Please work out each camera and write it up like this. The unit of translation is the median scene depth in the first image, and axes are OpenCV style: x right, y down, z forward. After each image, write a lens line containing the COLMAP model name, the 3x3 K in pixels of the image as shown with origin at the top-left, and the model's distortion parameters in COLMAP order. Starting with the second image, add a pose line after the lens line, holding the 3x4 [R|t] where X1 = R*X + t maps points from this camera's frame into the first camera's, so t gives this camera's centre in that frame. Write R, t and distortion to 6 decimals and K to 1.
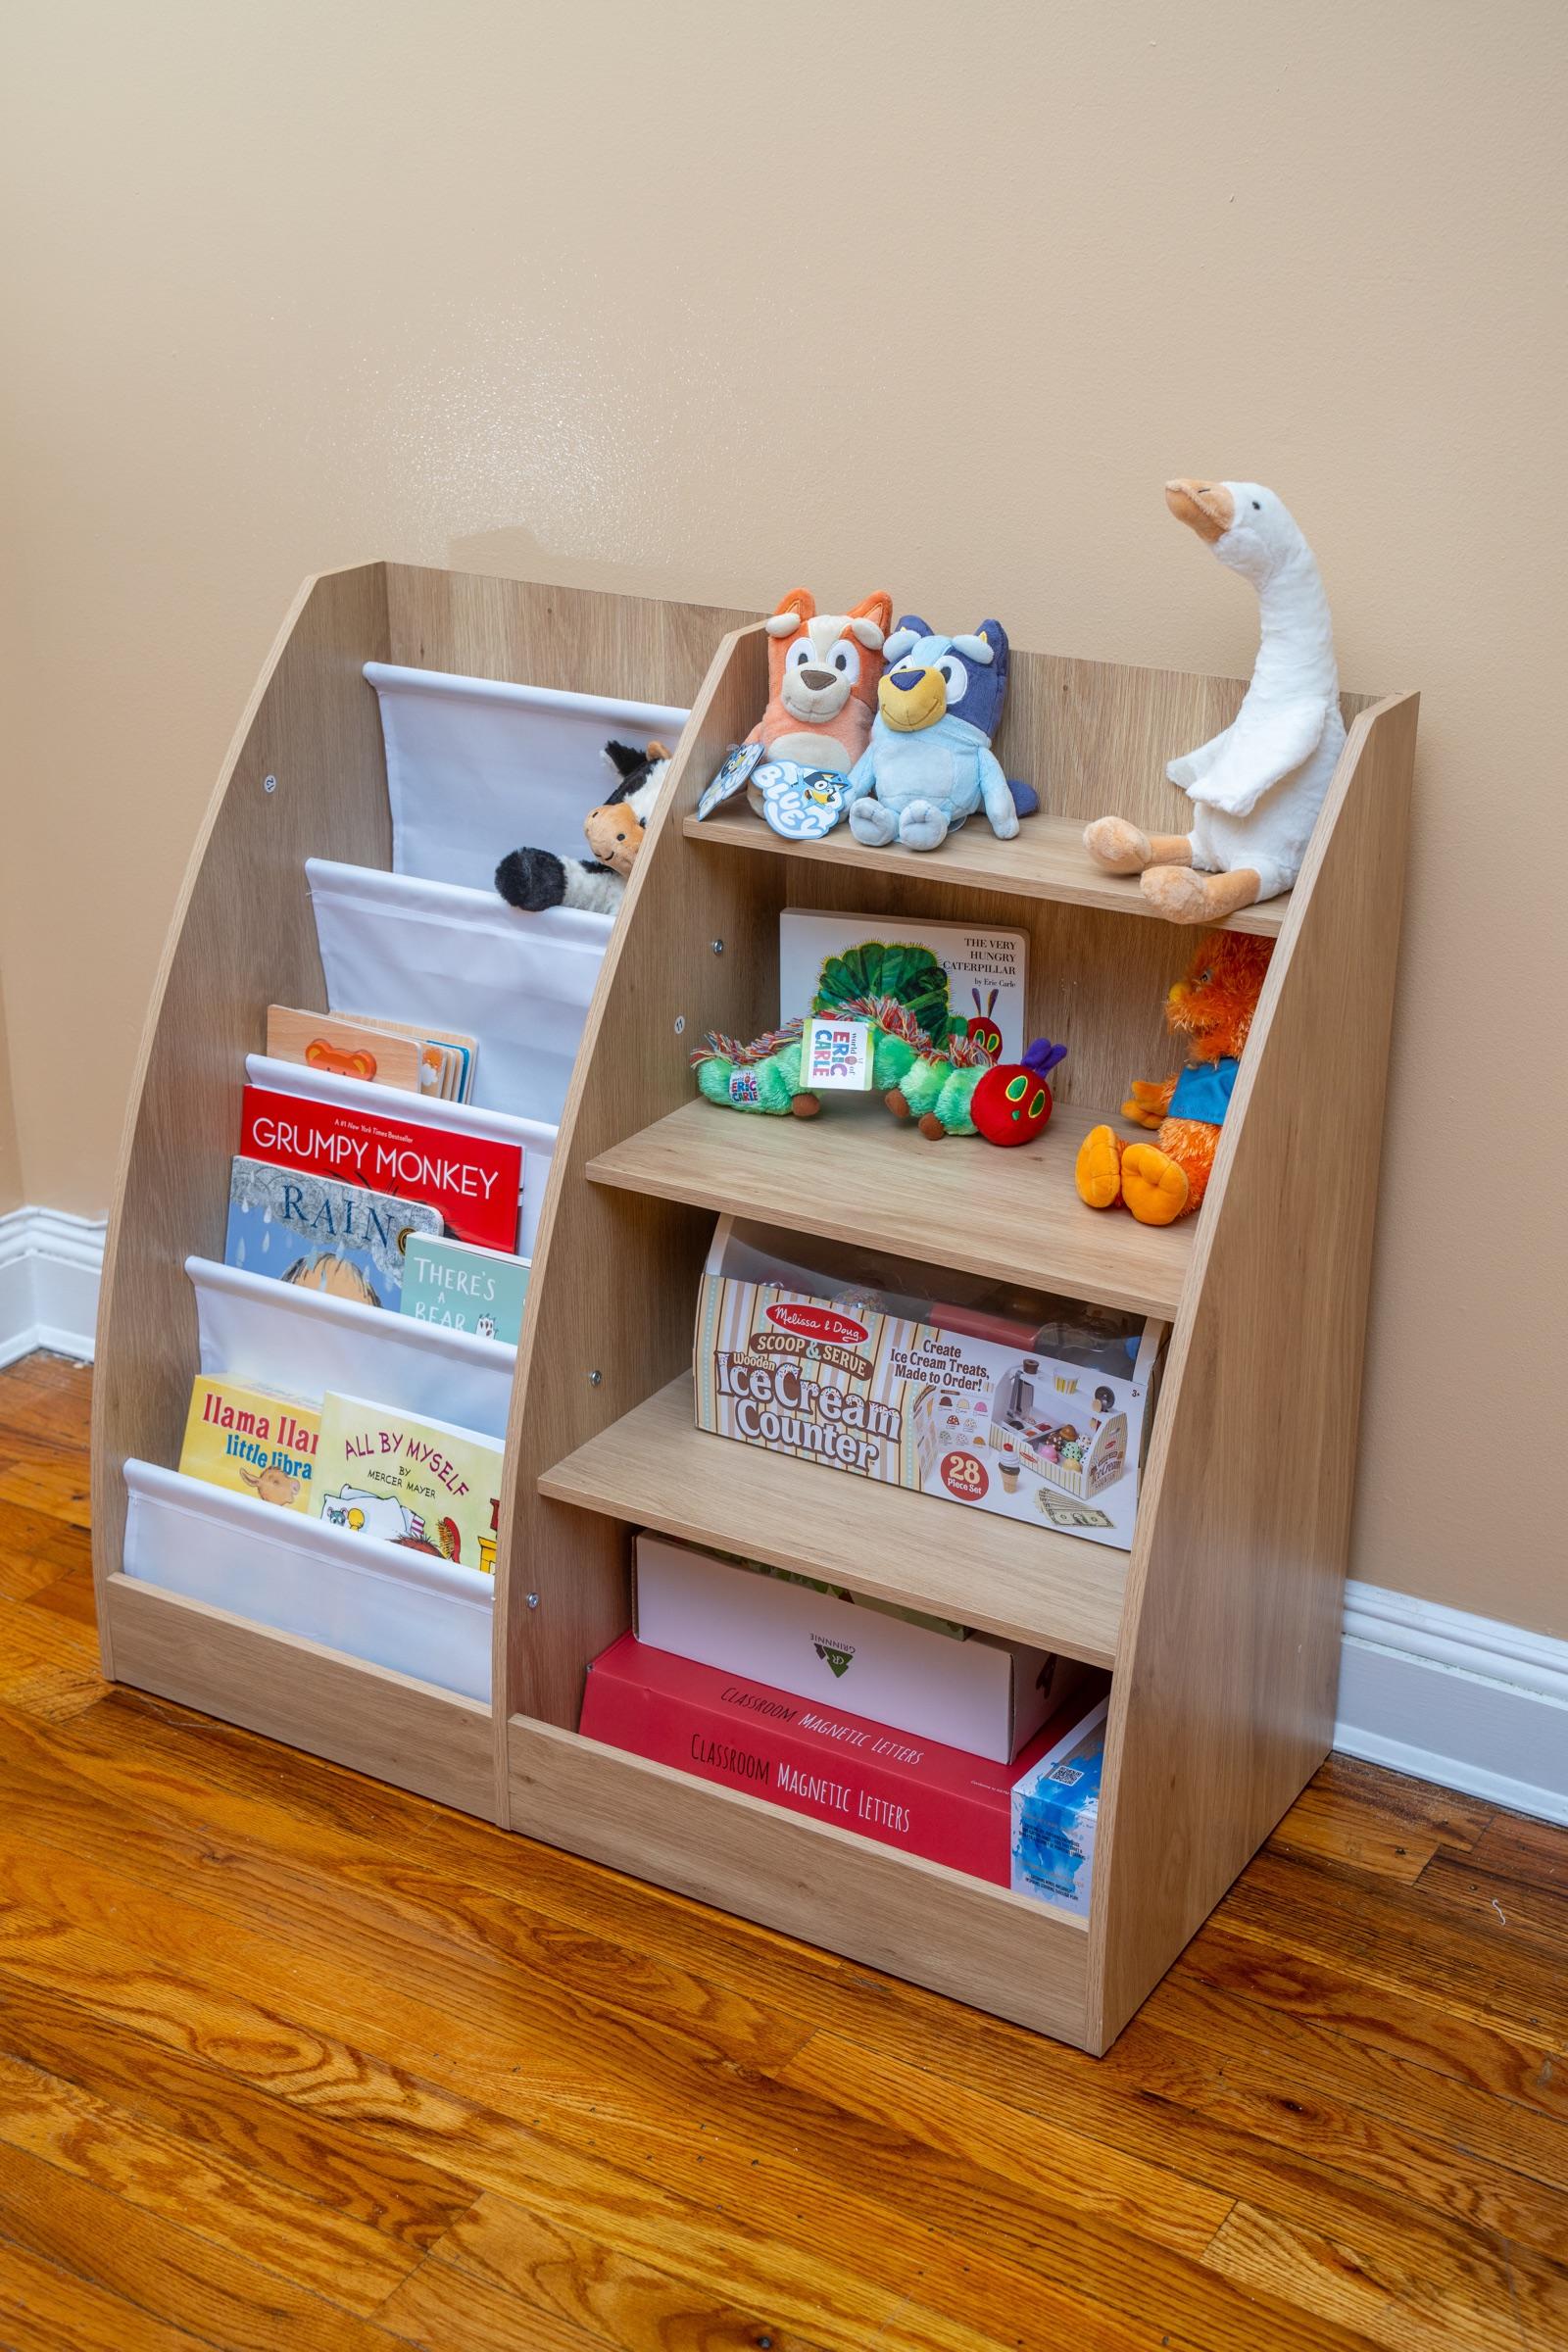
lens RADIAL K [[2936.3, 0, 784.0], [0, 2936.3, 1176.0], [0, 0, 1]] dist [0.119860, 0.003243]
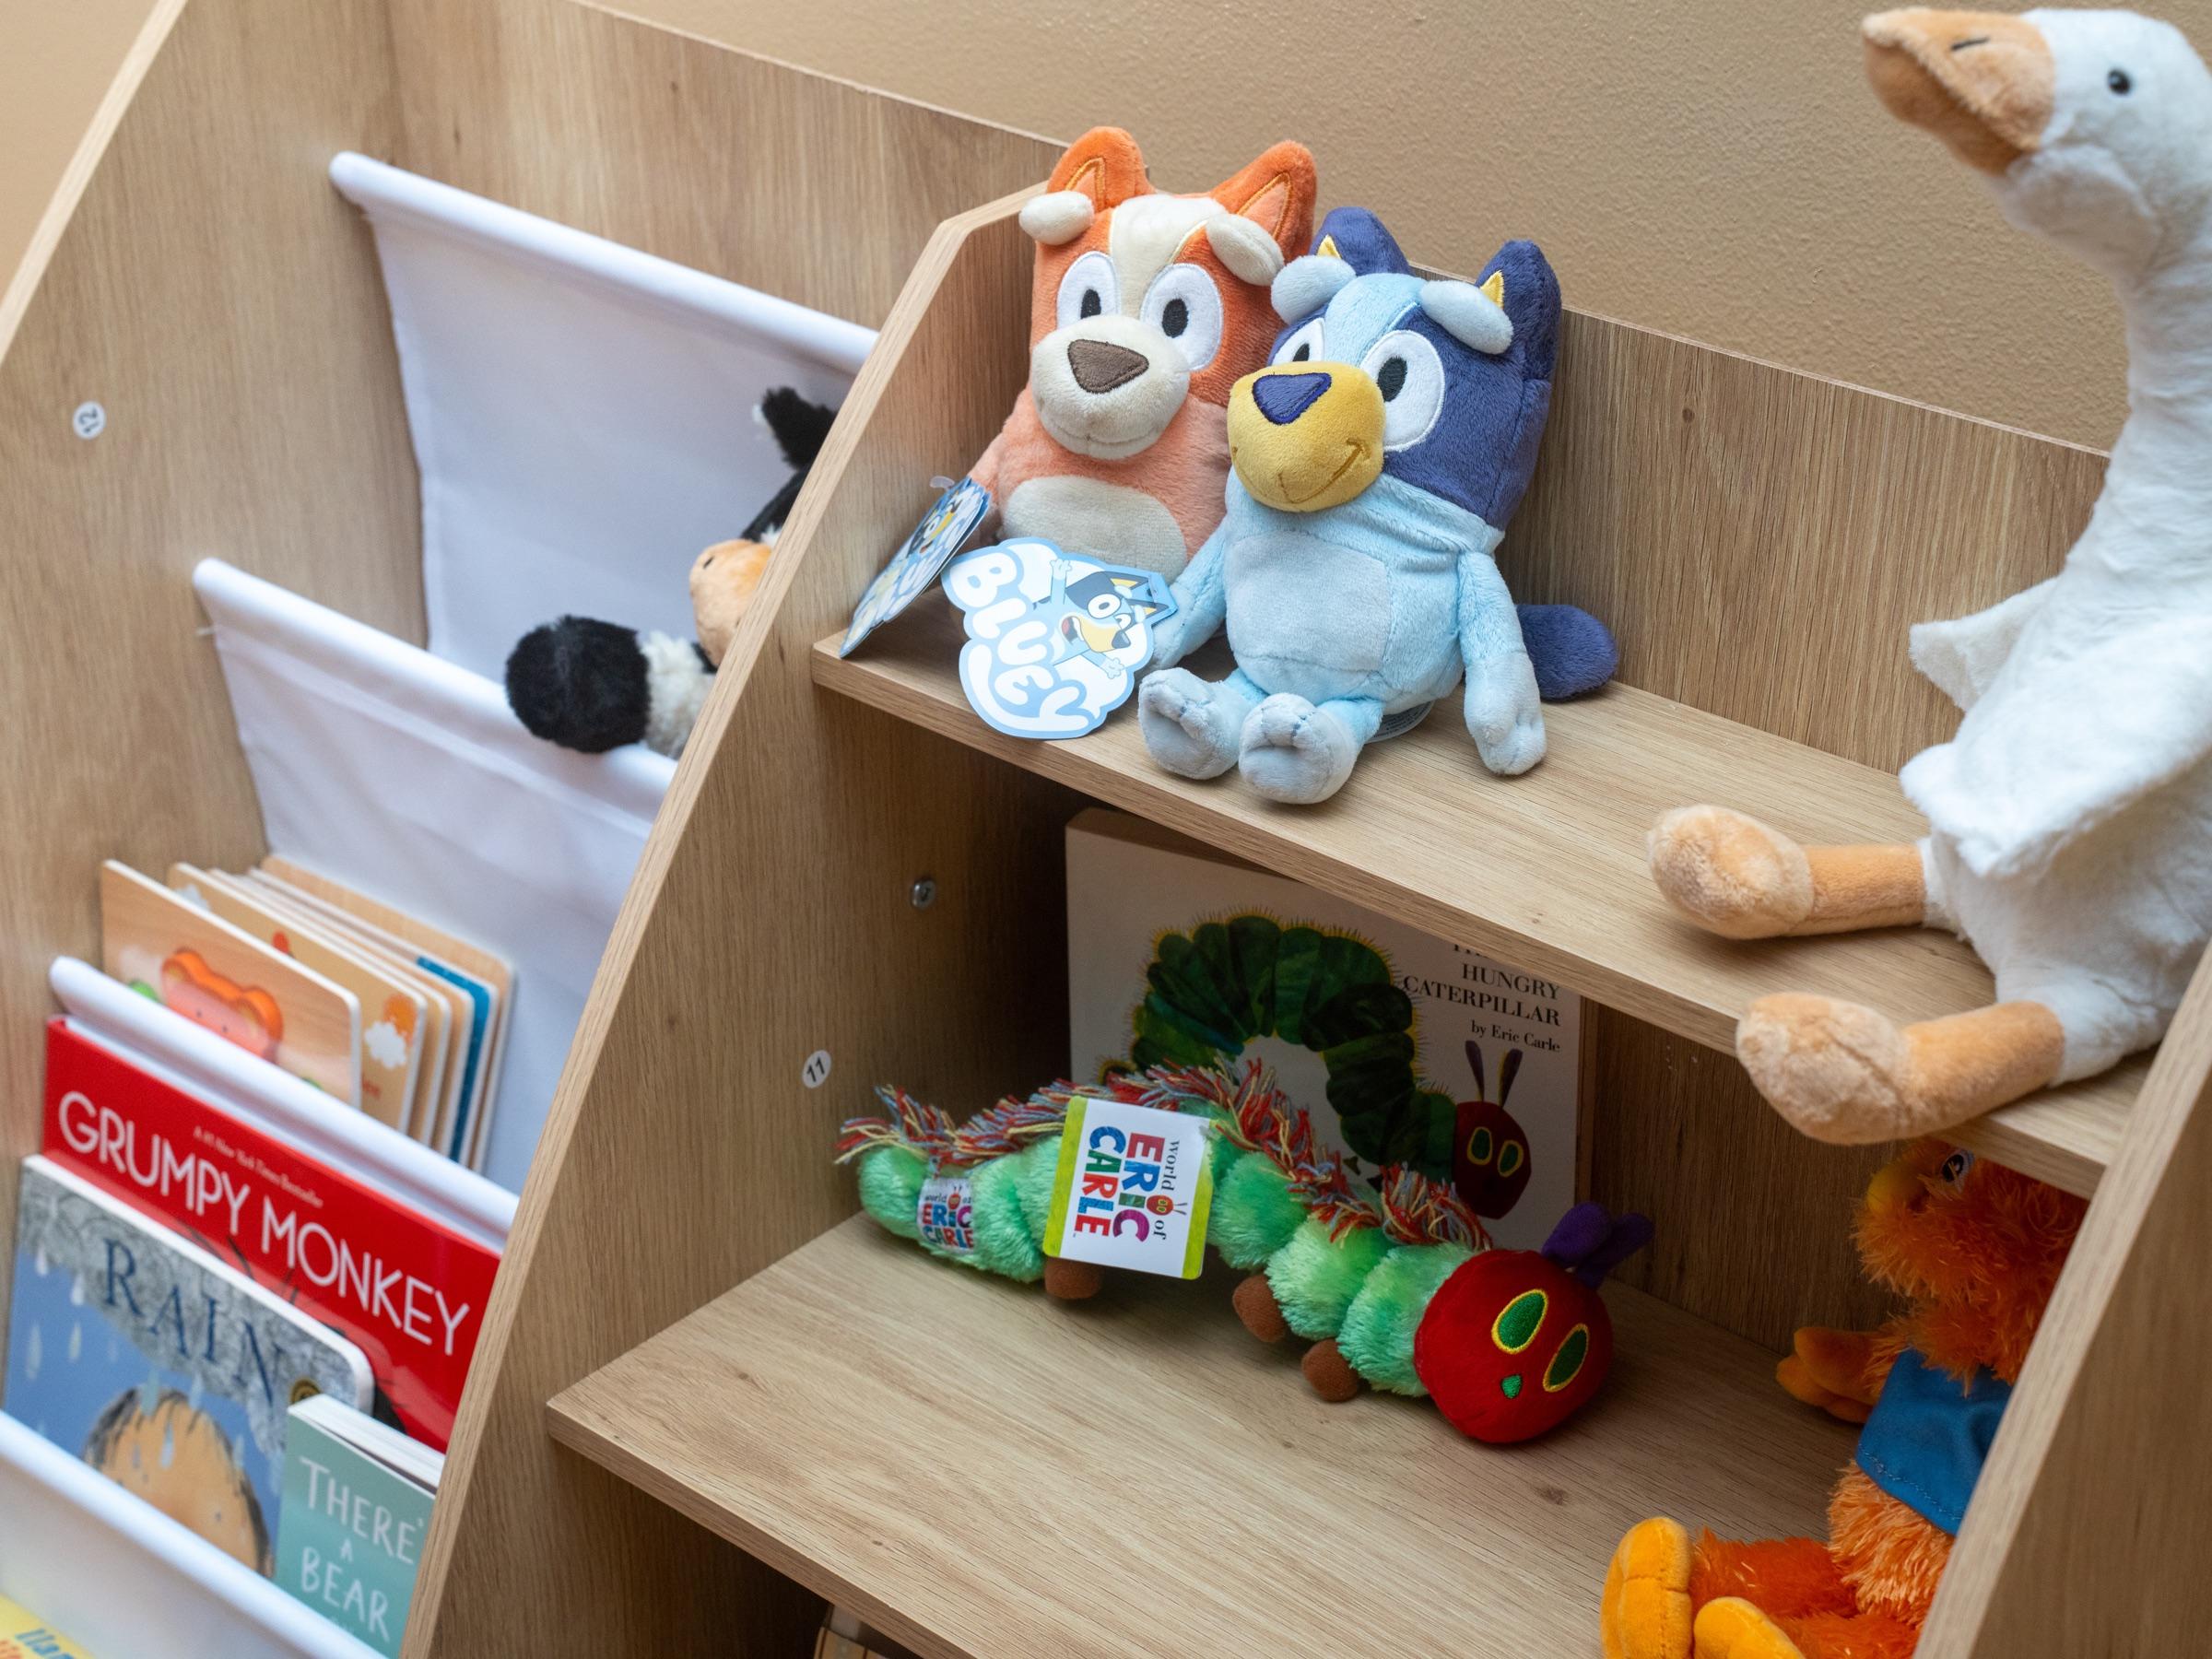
lens RADIAL K [[4034.2, 0, 1106.0], [0, 4034.2, 829.5], [0, 0, 1]] dist [0.082420, 2.804002]
pose [[0.981916, 0.075852, -0.173460, 0.115472], [-0.058136, 0.992768, 0.105032, -0.158335], [0.180172, -0.093048, 0.979224, 0.403704]]
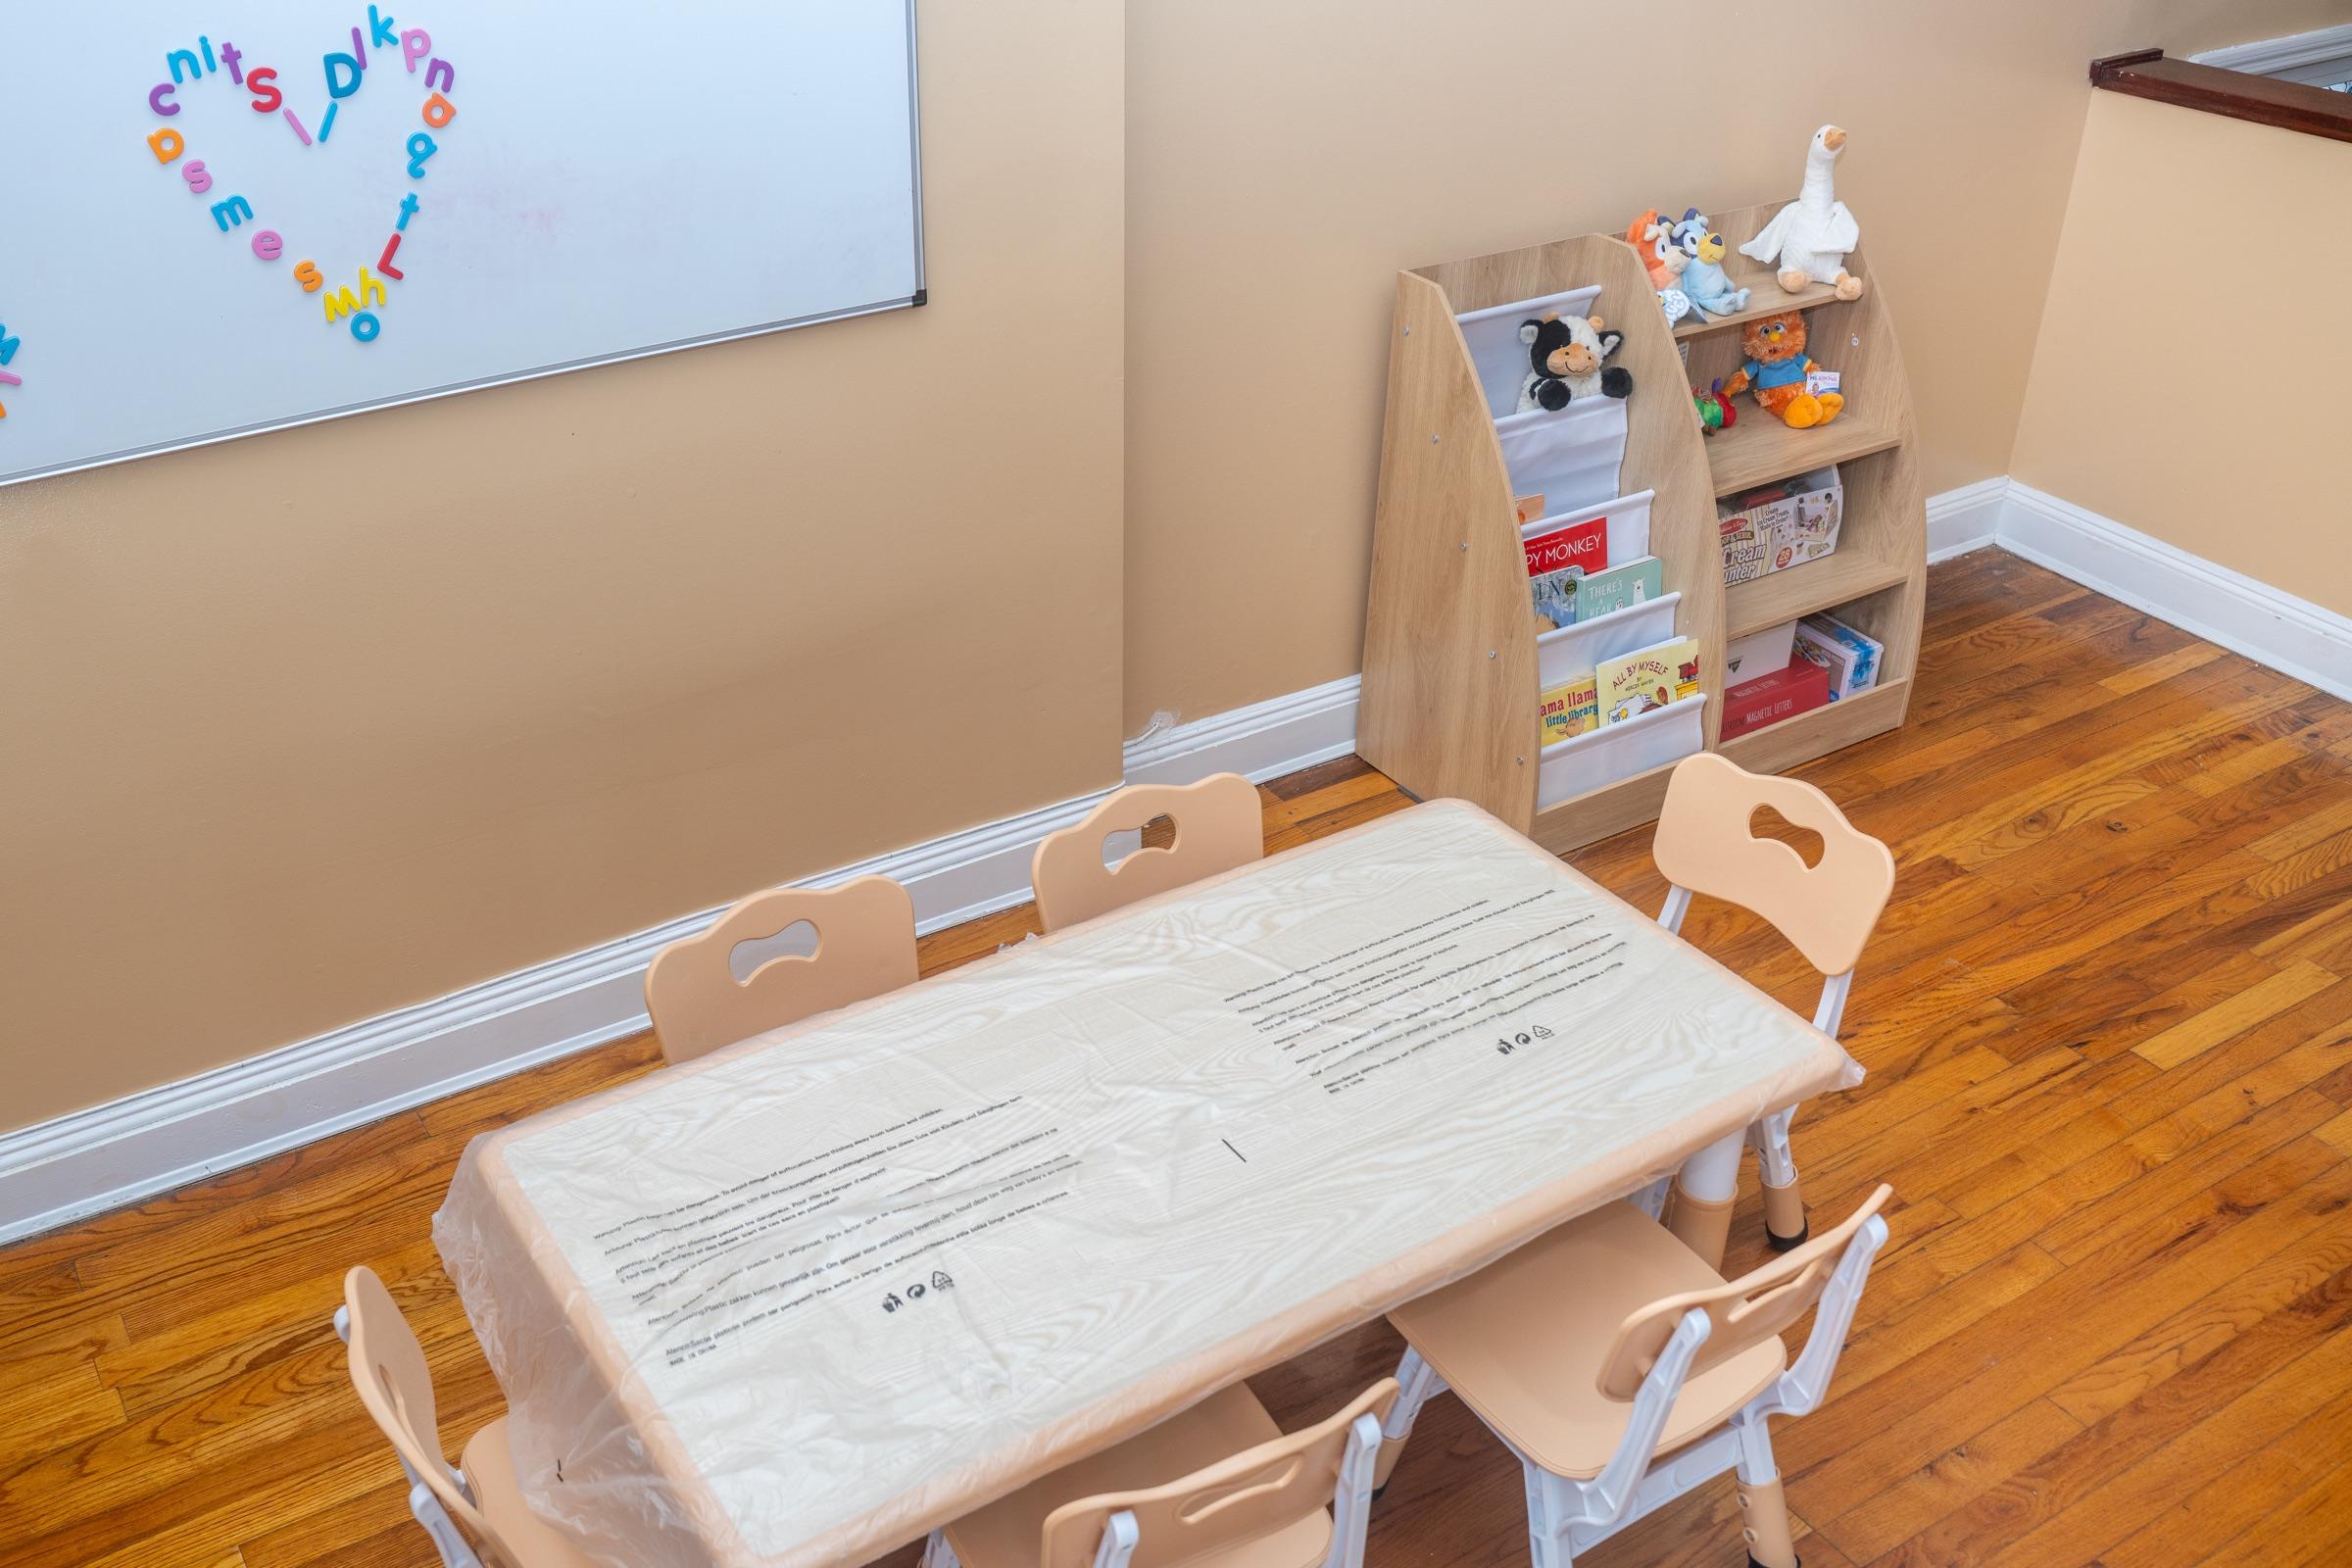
lens RADIAL K [[2192.1, 0, 1176.0], [0, 2192.1, 784.0], [0, 0, 1]] dist [-0.080738, 0.021265]
pose [[0.436738, -0.462146, 0.771804, -1.547115], [0.332170, 0.880168, 0.339069, -0.481792], [-0.836017, 0.108286, 0.537913, 0.467444]]
